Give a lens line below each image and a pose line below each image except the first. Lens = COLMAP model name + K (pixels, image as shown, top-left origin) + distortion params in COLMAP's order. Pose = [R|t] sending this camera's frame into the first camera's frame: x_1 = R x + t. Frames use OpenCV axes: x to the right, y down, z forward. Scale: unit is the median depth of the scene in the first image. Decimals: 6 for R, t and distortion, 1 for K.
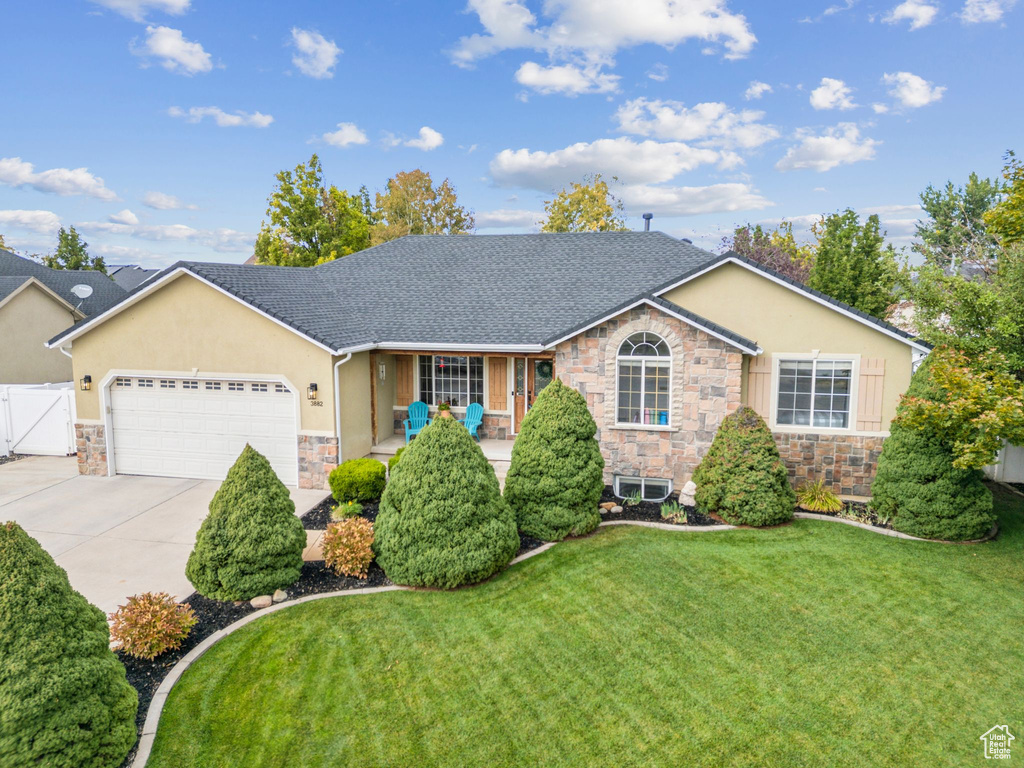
lens RADIAL K [[720.7, 0, 517.1], [0, 720.7, 384.5], [0, 0, 1]] dist [0.076301, -0.064456]
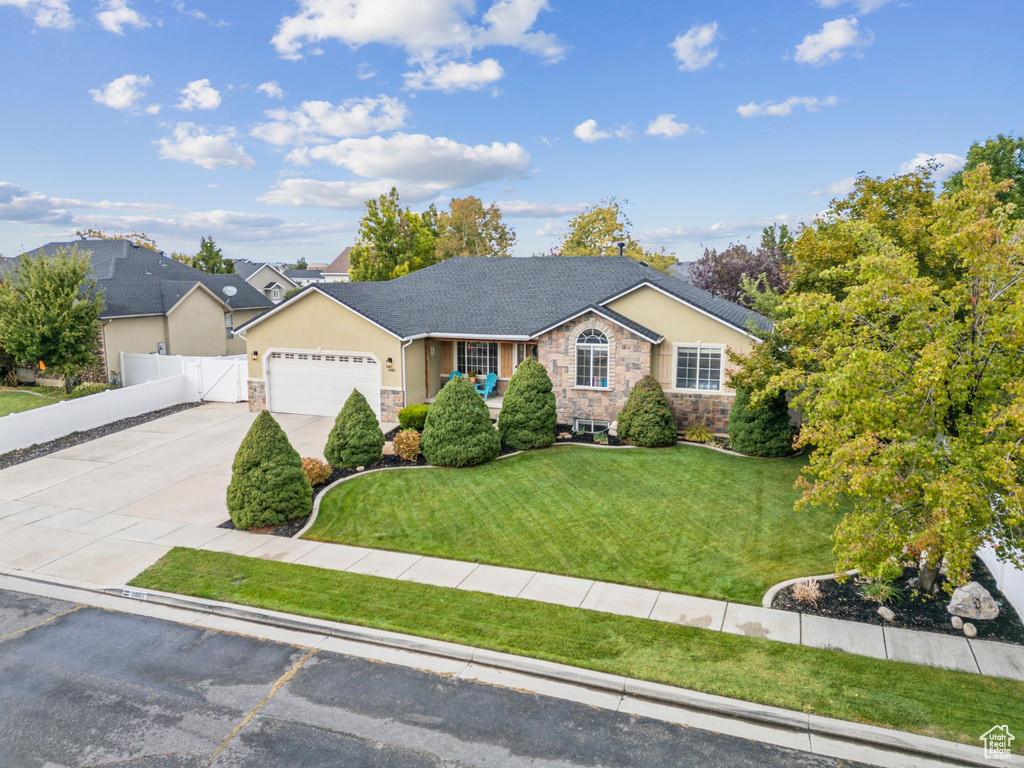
lens RADIAL K [[714.4, 0, 520.7], [0, 714.4, 388.6], [0, 0, 1]] dist [0.105895, -0.126517]
pose [[0.995032, 0.017633, -0.097978, 0.176230], [-0.014672, 0.999416, 0.030861, 0.013452], [0.098465, -0.029271, 0.994710, -0.593975]]
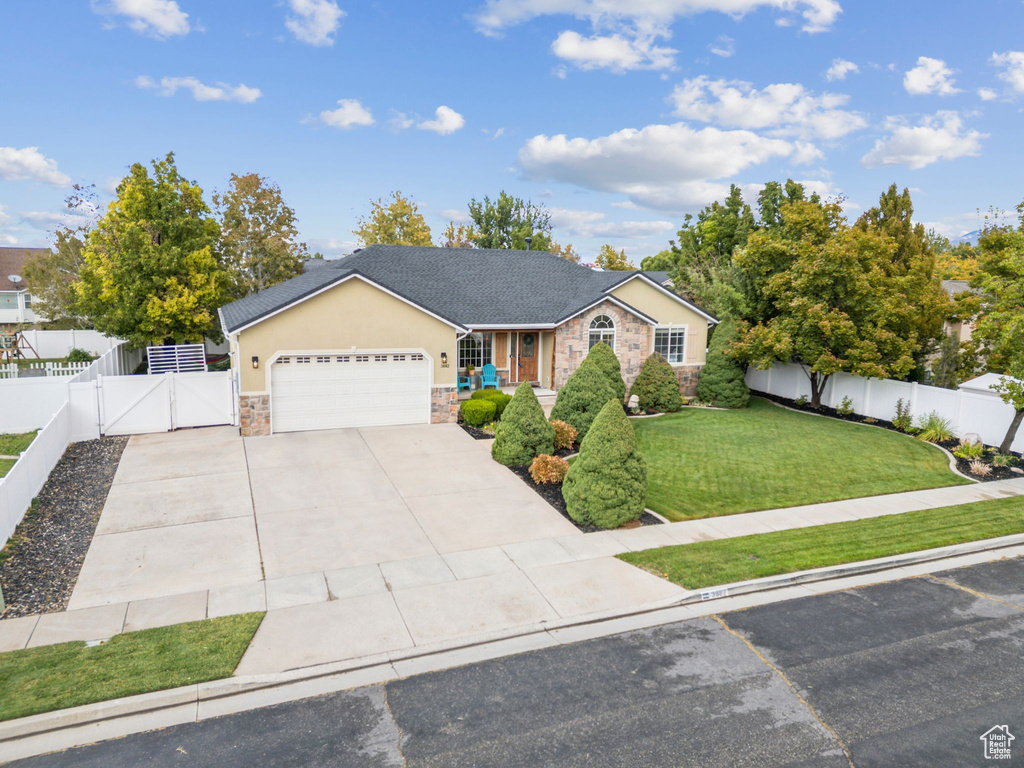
lens RADIAL K [[703.7, 0, 519.4], [0, 703.7, 390.9], [0, 0, 1]] dist [0.122084, -0.164317]
pose [[0.810432, -0.079202, 0.580454, -1.011069], [0.061292, 0.996844, 0.050442, 0.013619], [-0.582617, -0.005303, 0.812729, -0.291109]]
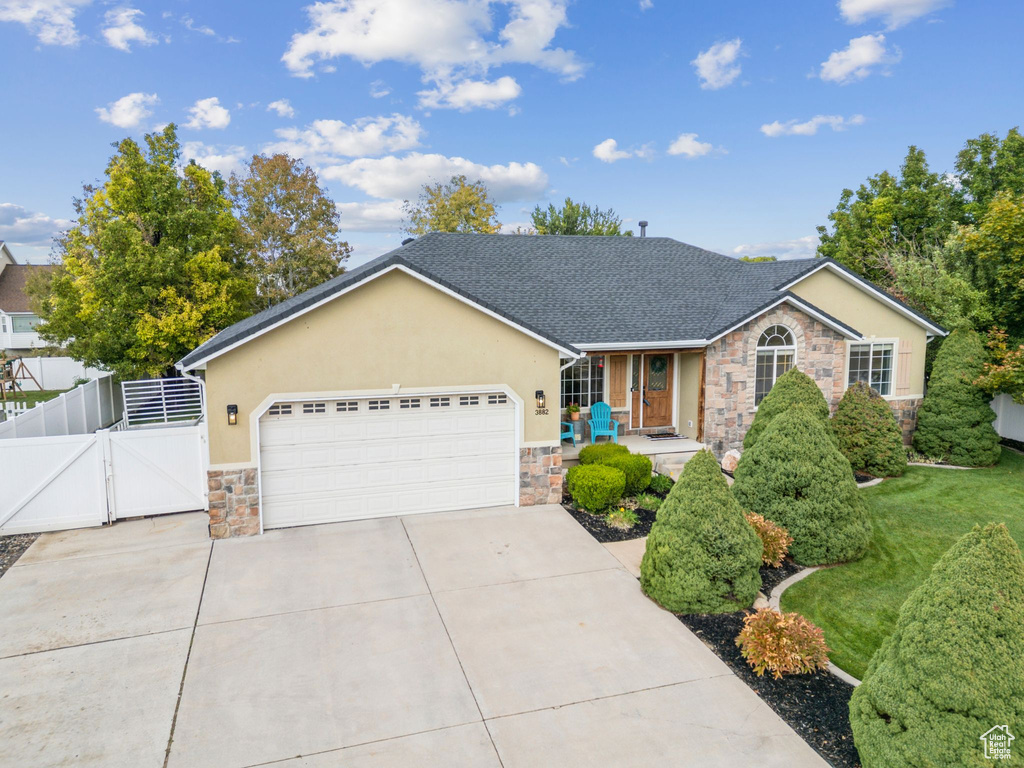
lens RADIAL K [[714.4, 0, 520.7], [0, 714.4, 388.6], [0, 0, 1]] dist [0.105895, -0.126517]
pose [[0.855674, -0.072267, 0.512445, -0.769403], [0.072756, 0.997166, 0.019137, -0.023689], [-0.512376, 0.020908, 0.858507, 0.223601]]
